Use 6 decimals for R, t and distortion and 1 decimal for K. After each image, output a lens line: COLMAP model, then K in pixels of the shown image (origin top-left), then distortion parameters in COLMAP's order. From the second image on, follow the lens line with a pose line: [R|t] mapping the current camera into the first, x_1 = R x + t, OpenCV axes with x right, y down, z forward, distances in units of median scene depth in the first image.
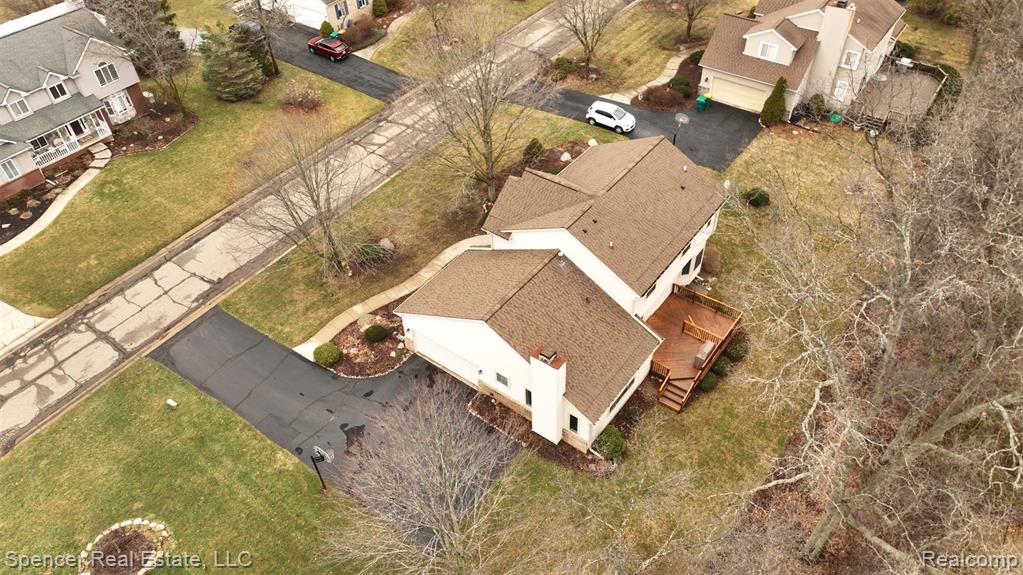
lens RADIAL K [[720.0, 0, 511.5], [0, 720.0, 287.5], [0, 0, 1]] dist [0.004878, 0.006148]
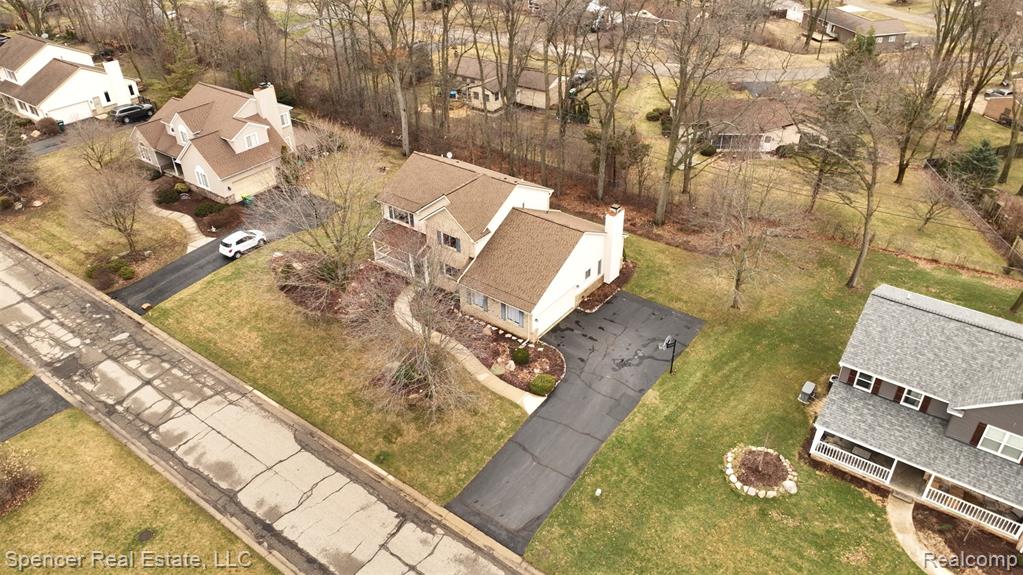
lens RADIAL K [[720.0, 0, 511.5], [0, 720.0, 287.5], [0, 0, 1]] dist [0.004878, 0.006148]
pose [[0.006811, -0.524543, 0.851357, -0.817847], [0.700706, 0.609904, 0.370172, -0.323439], [-0.713417, 0.594030, 0.371705, 0.386009]]
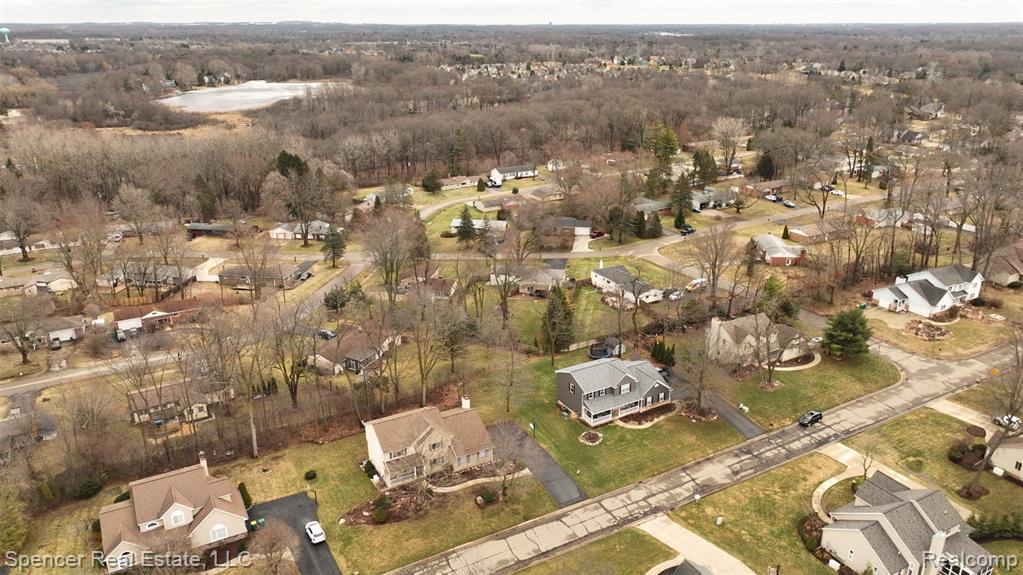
lens RADIAL K [[720.0, 0, 511.5], [0, 720.0, 287.5], [0, 0, 1]] dist [0.004878, 0.006148]
pose [[-0.907639, -0.113431, 0.404134, -0.889826], [0.311664, 0.462812, 0.829862, -1.765549], [-0.281170, 0.879169, -0.384714, 1.058059]]
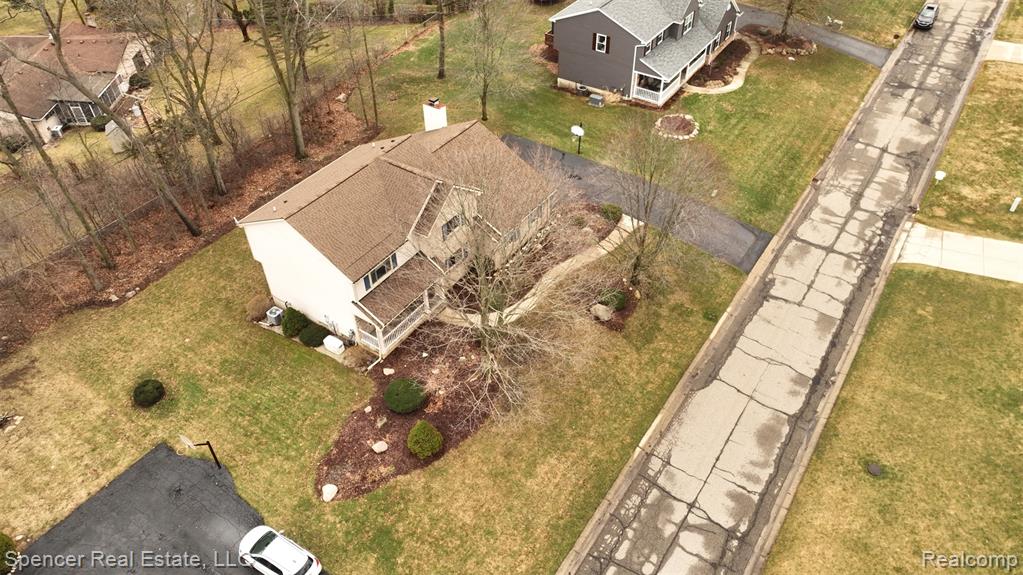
lens RADIAL K [[720.0, 0, 511.5], [0, 720.0, 287.5], [0, 0, 1]] dist [0.004878, 0.006148]
pose [[-0.998272, 0.058759, -0.000046, -0.054479], [0.004102, 0.070477, 0.997505, -0.832649], [0.058616, 0.995781, -0.070597, 0.877739]]
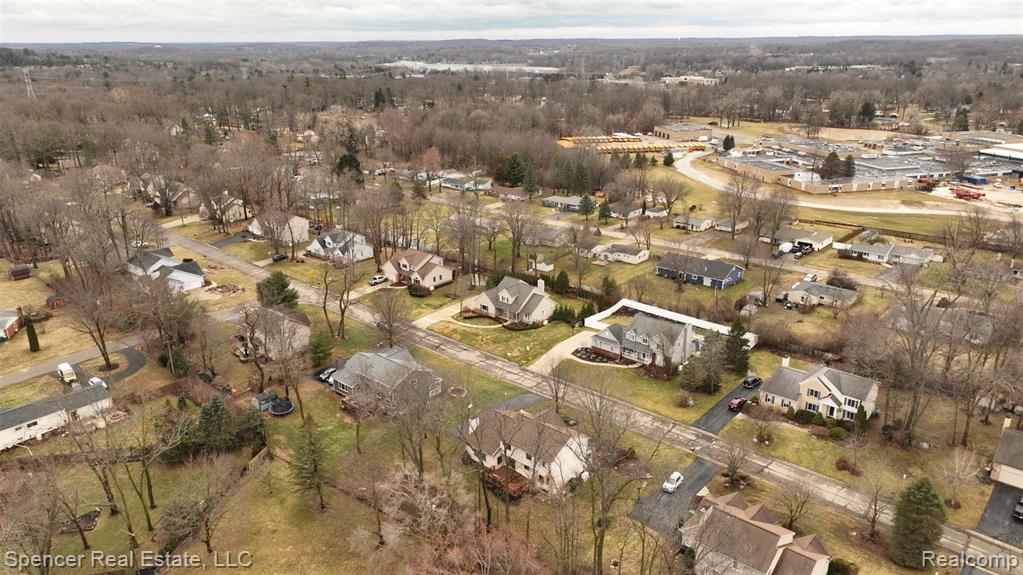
lens RADIAL K [[720.0, 0, 511.5], [0, 720.0, 287.5], [0, 0, 1]] dist [0.004878, 0.006148]
pose [[-0.095729, 0.357247, -0.929091, 1.763736], [-0.680132, 0.658046, 0.323104, -0.907017], [0.726812, 0.662835, 0.179981, 0.050615]]
